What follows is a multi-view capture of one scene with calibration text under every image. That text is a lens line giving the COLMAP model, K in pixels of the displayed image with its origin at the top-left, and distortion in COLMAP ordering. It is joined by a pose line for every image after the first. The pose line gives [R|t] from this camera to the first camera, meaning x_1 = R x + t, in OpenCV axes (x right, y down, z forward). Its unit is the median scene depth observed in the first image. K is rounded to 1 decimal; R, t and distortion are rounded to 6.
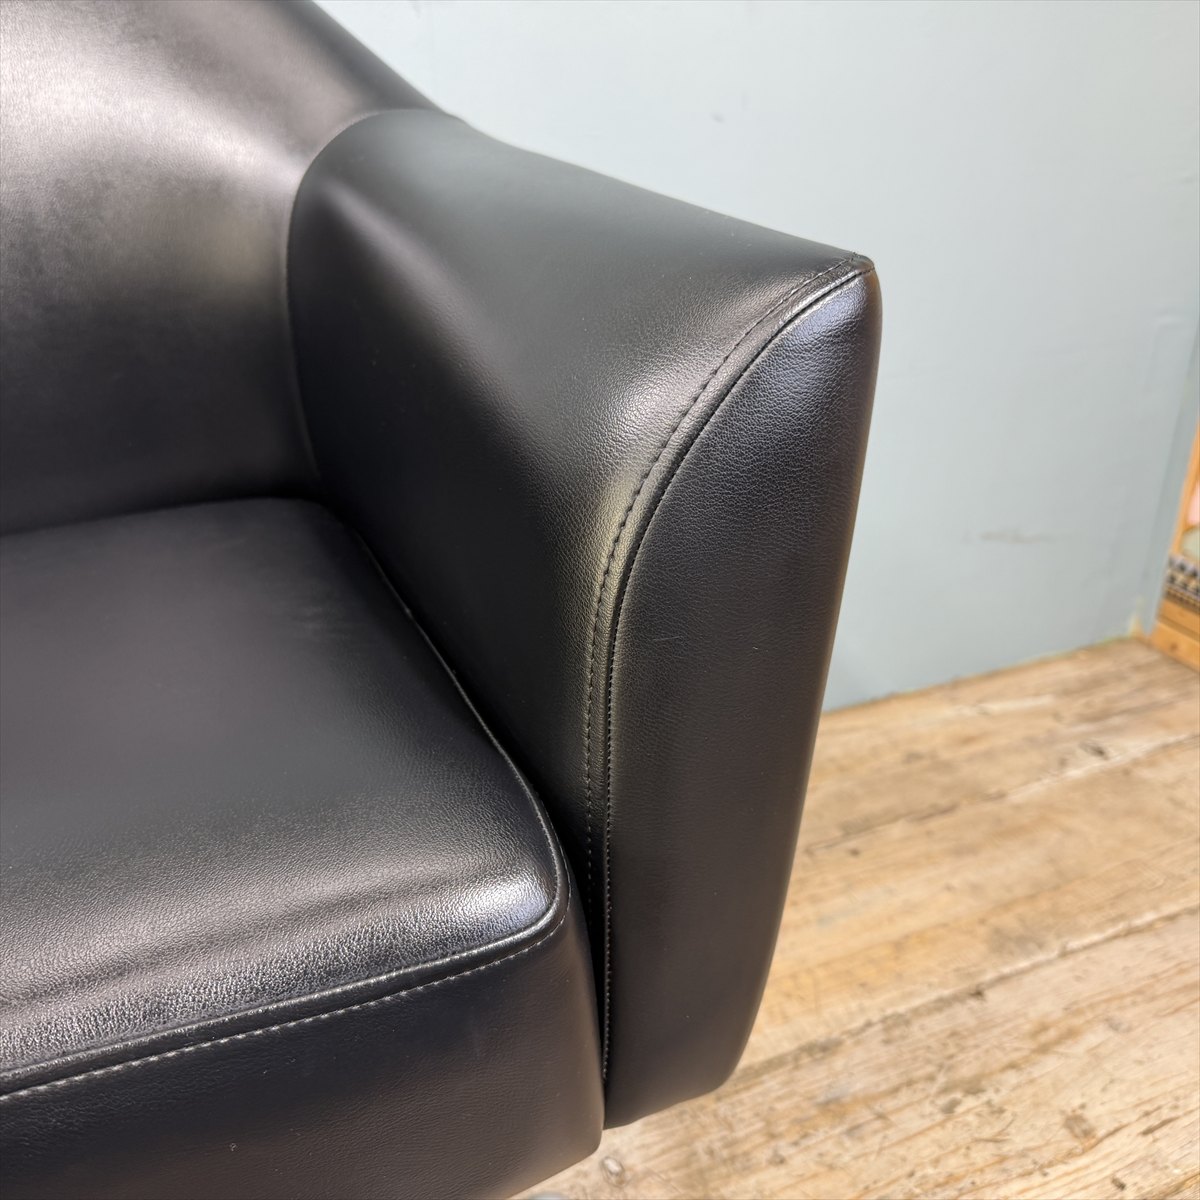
lens RADIAL K [[1090.3, 0, 548.1], [0, 1090.3, 614.6], [0, 0, 1]] dist [-0.023686, 0.000000]
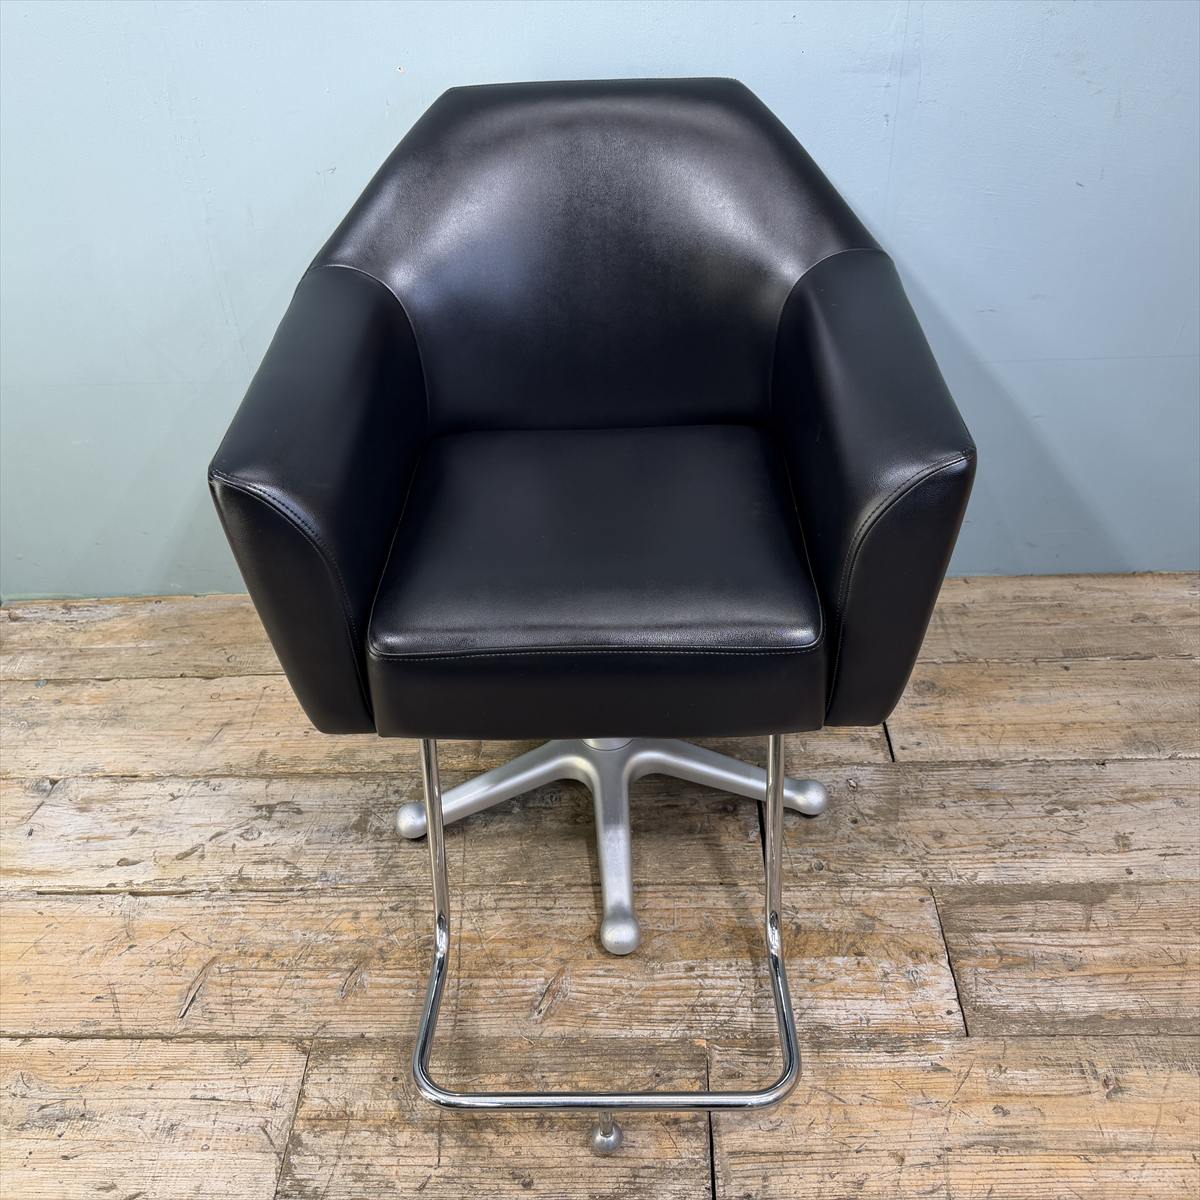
lens RADIAL K [[1090.3, 0, 599.5], [0, 1090.3, 563.1], [0, 0, 1]] dist [-0.023686, 0.000000]
pose [[0.926402, 0.219305, -0.306078, 0.144156], [-0.153795, 0.962367, 0.224046, -0.230857], [0.343694, -0.160483, 0.925267, -0.871448]]
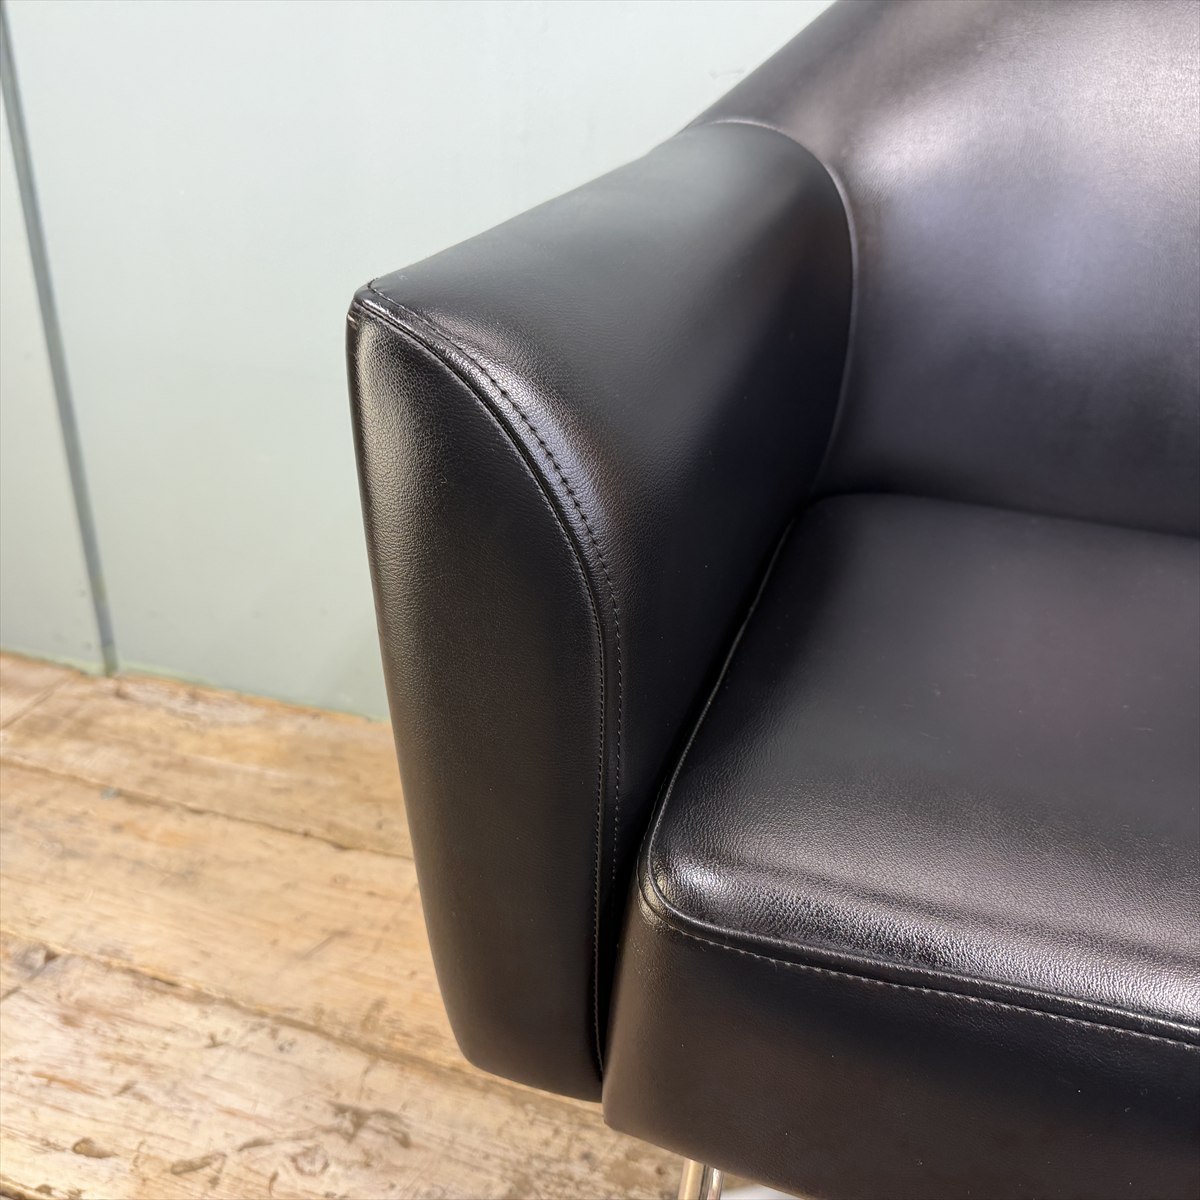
lens RADIAL K [[1090.3, 0, 622.5], [0, 1090.3, 570.9], [0, 0, 1]] dist [-0.023686, 0.000000]
pose [[0.784944, 0.320456, -0.530256, -0.304066], [-0.332808, 0.939975, 0.075408, 0.048309], [0.522592, 0.117282, 0.844478, -0.175458]]
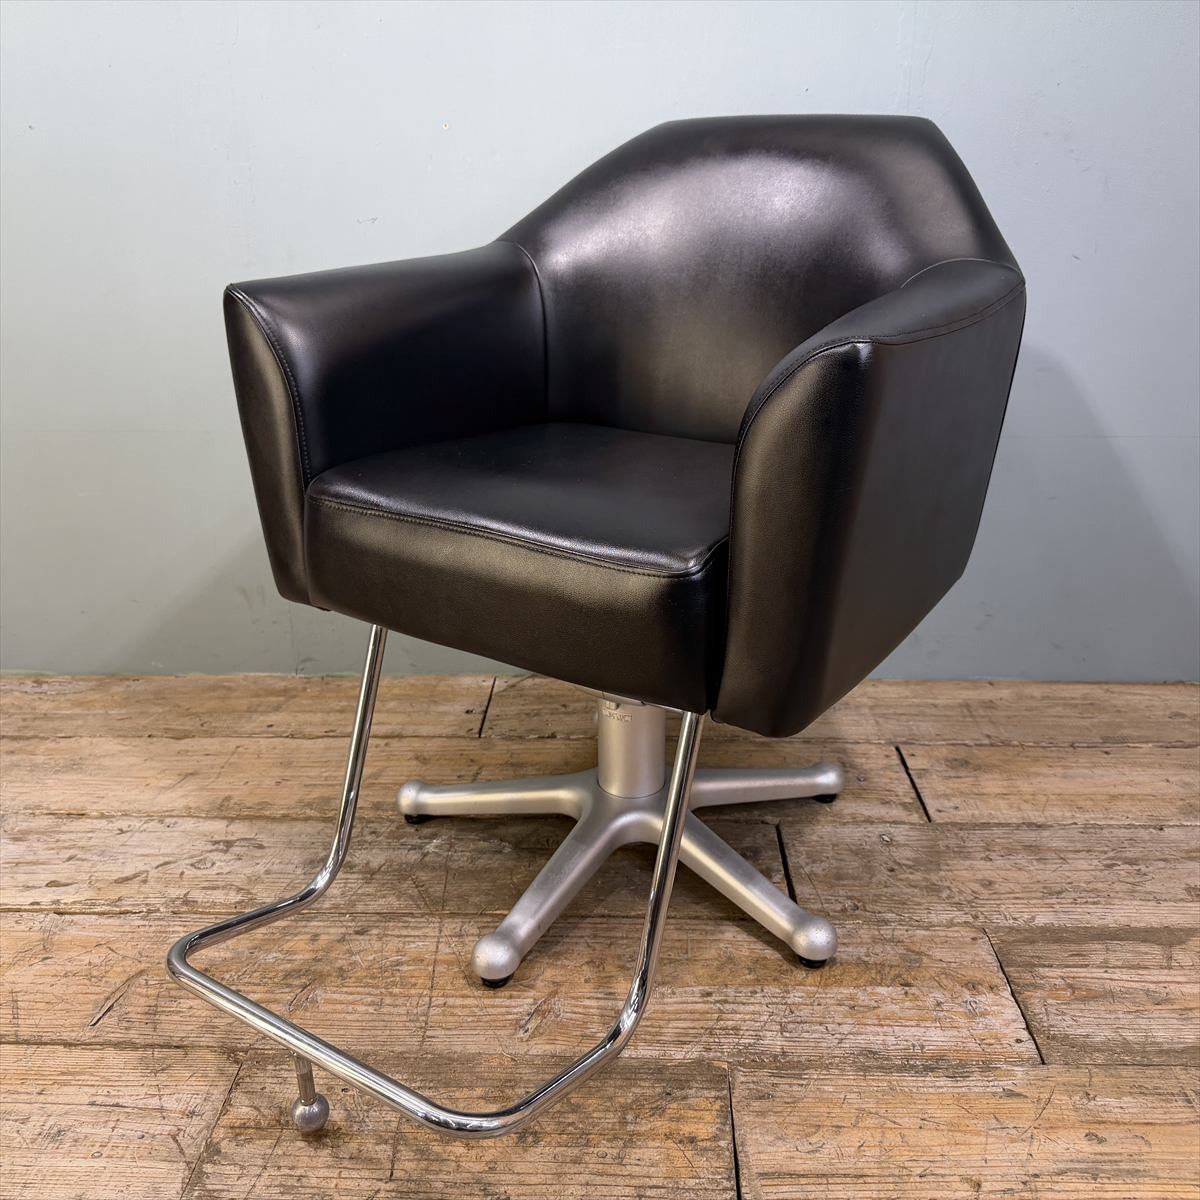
lens RADIAL K [[1090.3, 0, 604.6], [0, 1090.3, 602.8], [0, 0, 1]] dist [-0.023686, 0.000000]
pose [[0.923287, 0.155266, -0.351332, 0.191919], [-0.191423, 0.978979, -0.070407, 0.344412], [0.333015, 0.132259, 0.933600, -0.803459]]
